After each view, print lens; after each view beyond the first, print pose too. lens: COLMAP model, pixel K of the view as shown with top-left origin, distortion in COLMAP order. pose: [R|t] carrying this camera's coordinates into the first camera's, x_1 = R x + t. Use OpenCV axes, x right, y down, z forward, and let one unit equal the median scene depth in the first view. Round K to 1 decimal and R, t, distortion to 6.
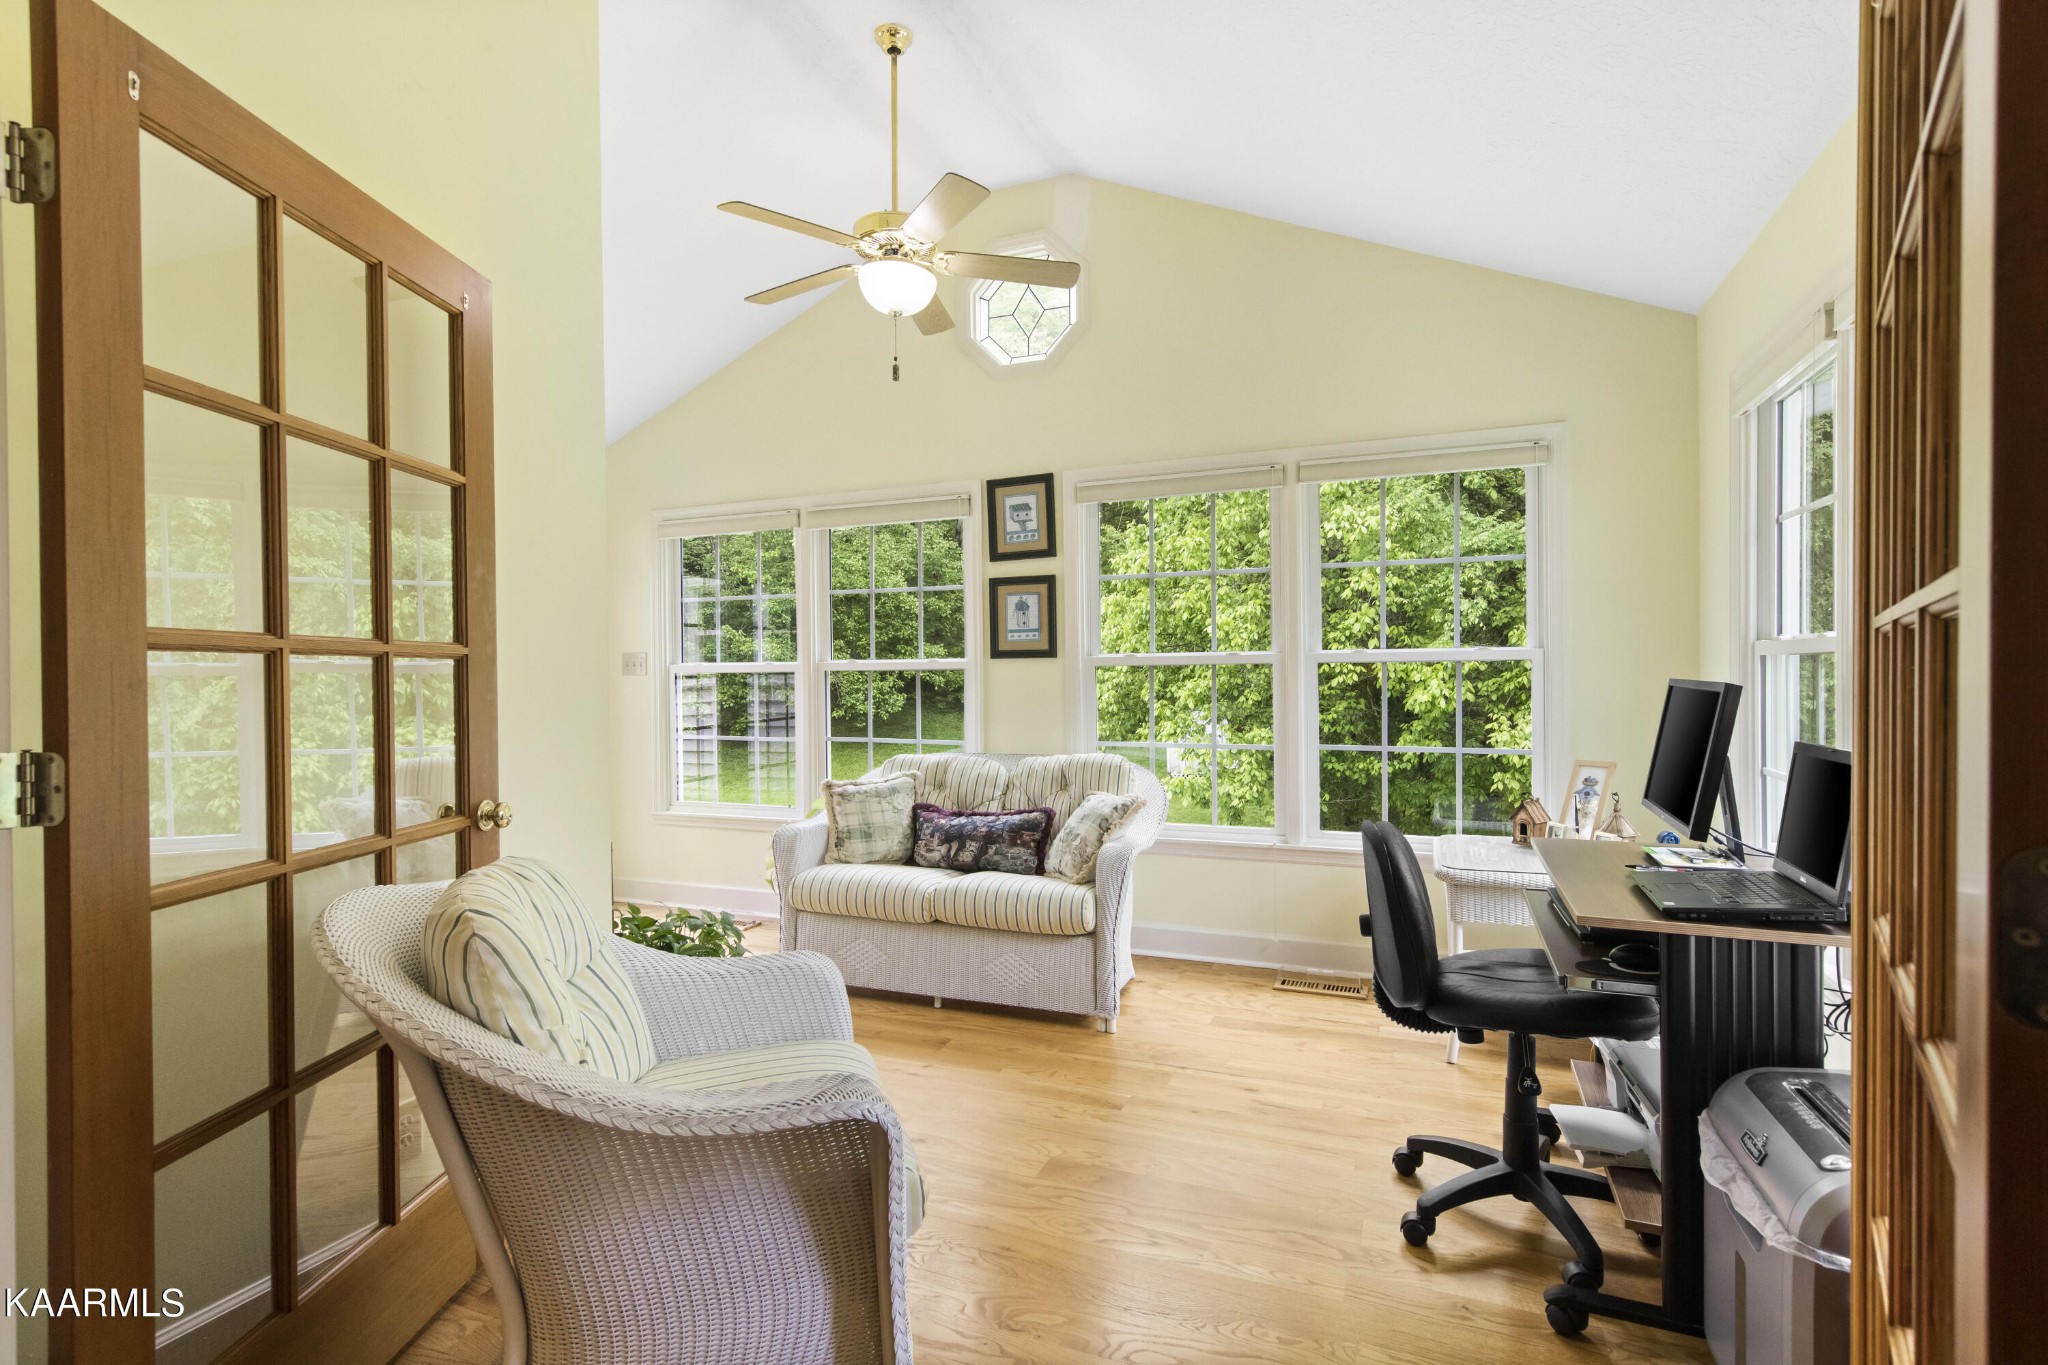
lens RADIAL K [[978.1, 0, 1024.0], [0, 978.1, 682.5], [0, 0, 1]] dist [0.003058, 0.000495]
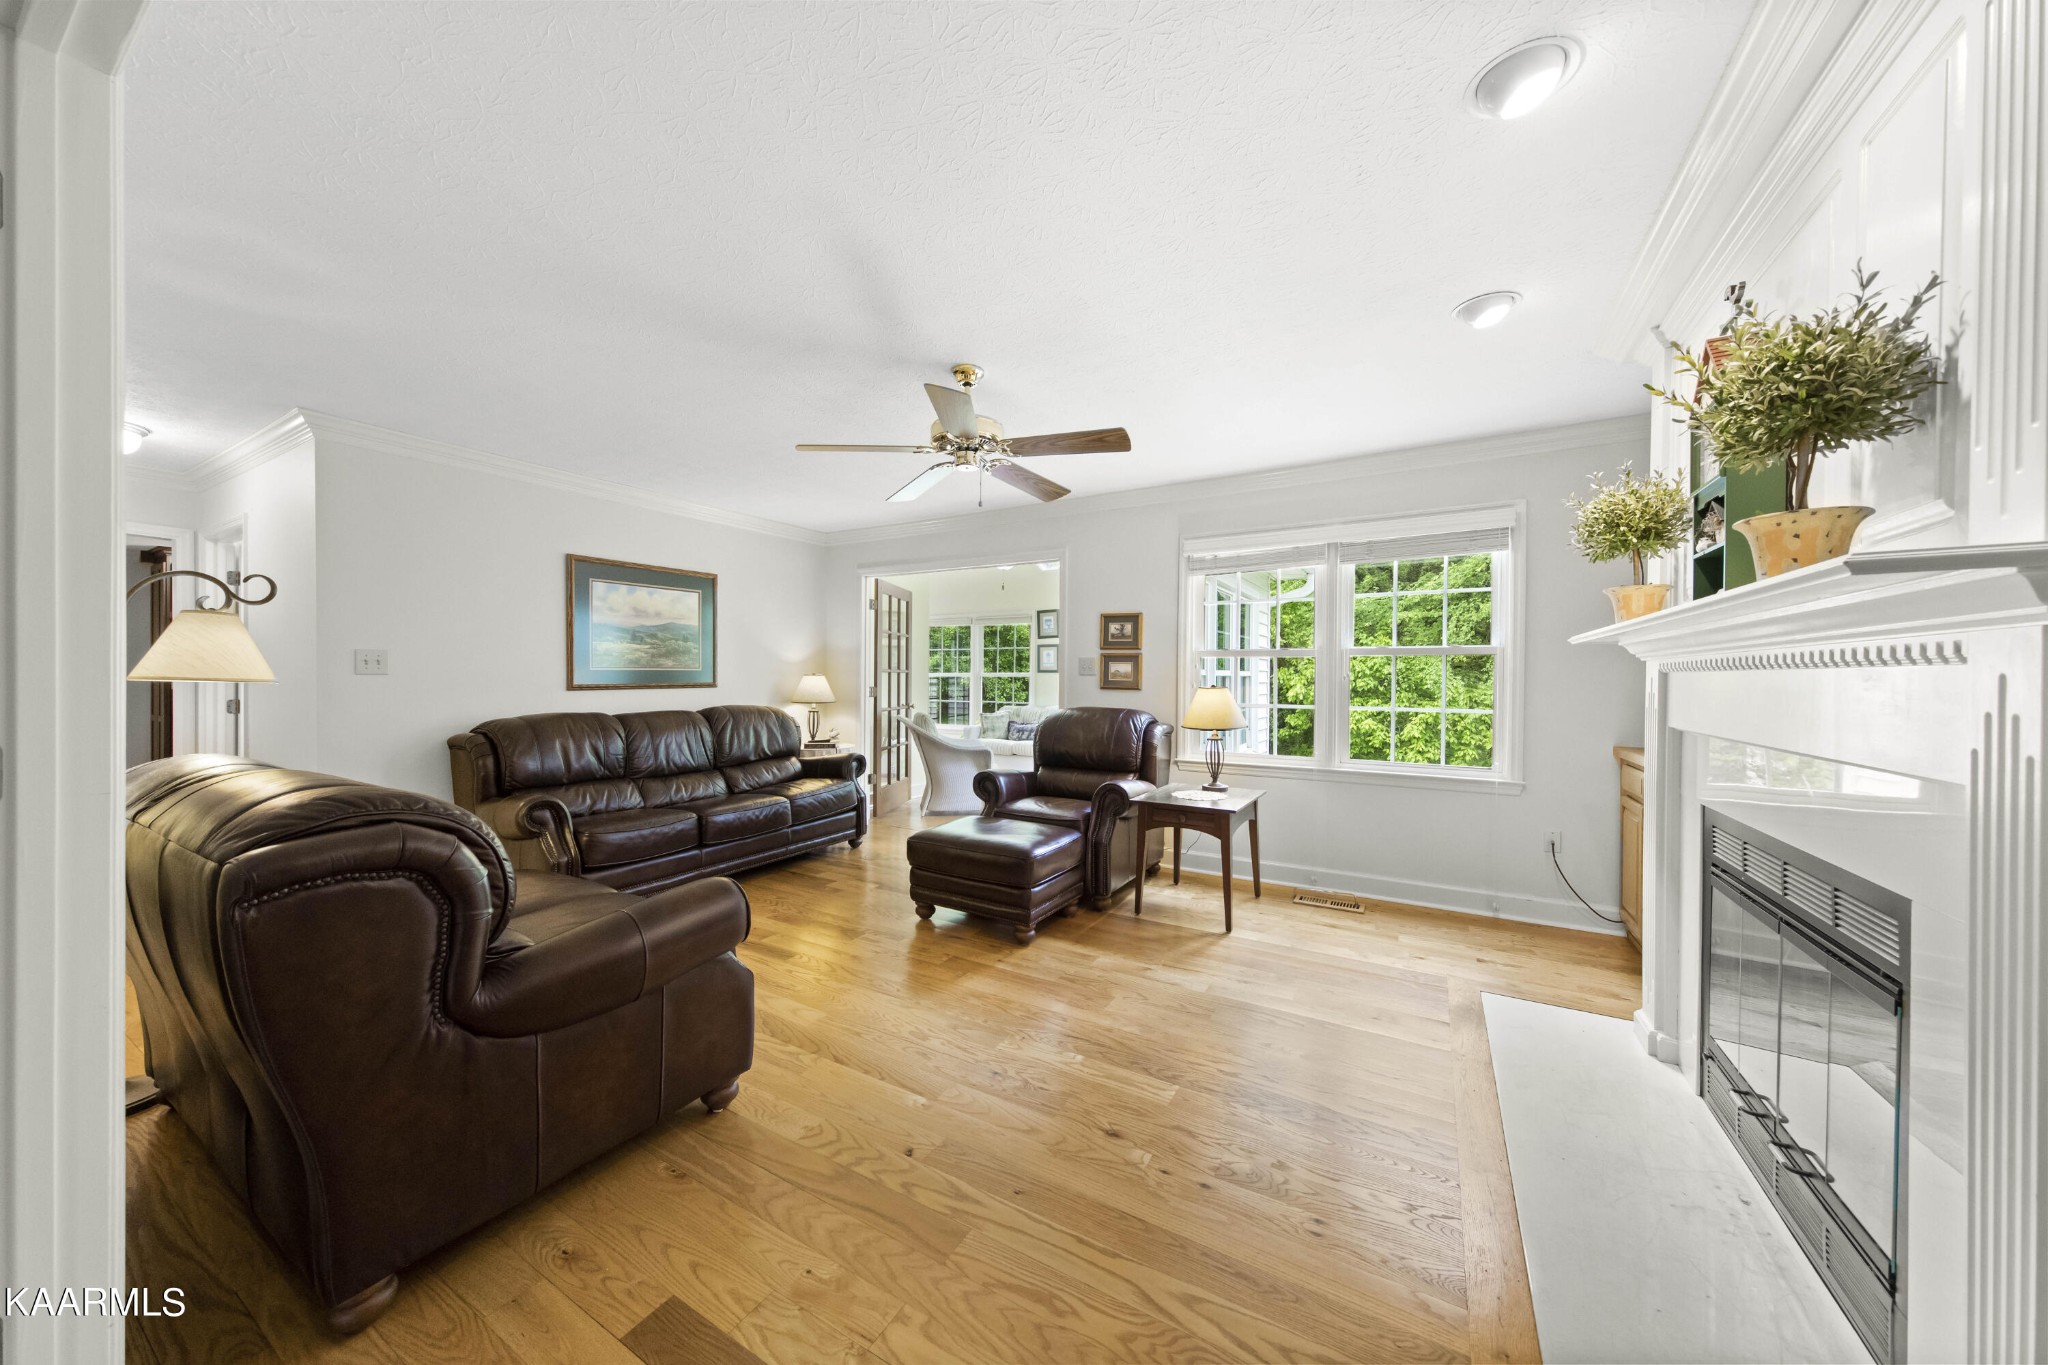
lens RADIAL K [[736.2, 0, 1024.0], [0, 736.2, 682.5], [0, 0, 1]] dist [0.000339, 0.000027]
pose [[0.990446, 0.013898, -0.137200, 0.251942], [-0.014239, 0.999897, -0.001501, 0.008957], [0.137165, 0.003440, 0.990542, -1.288939]]
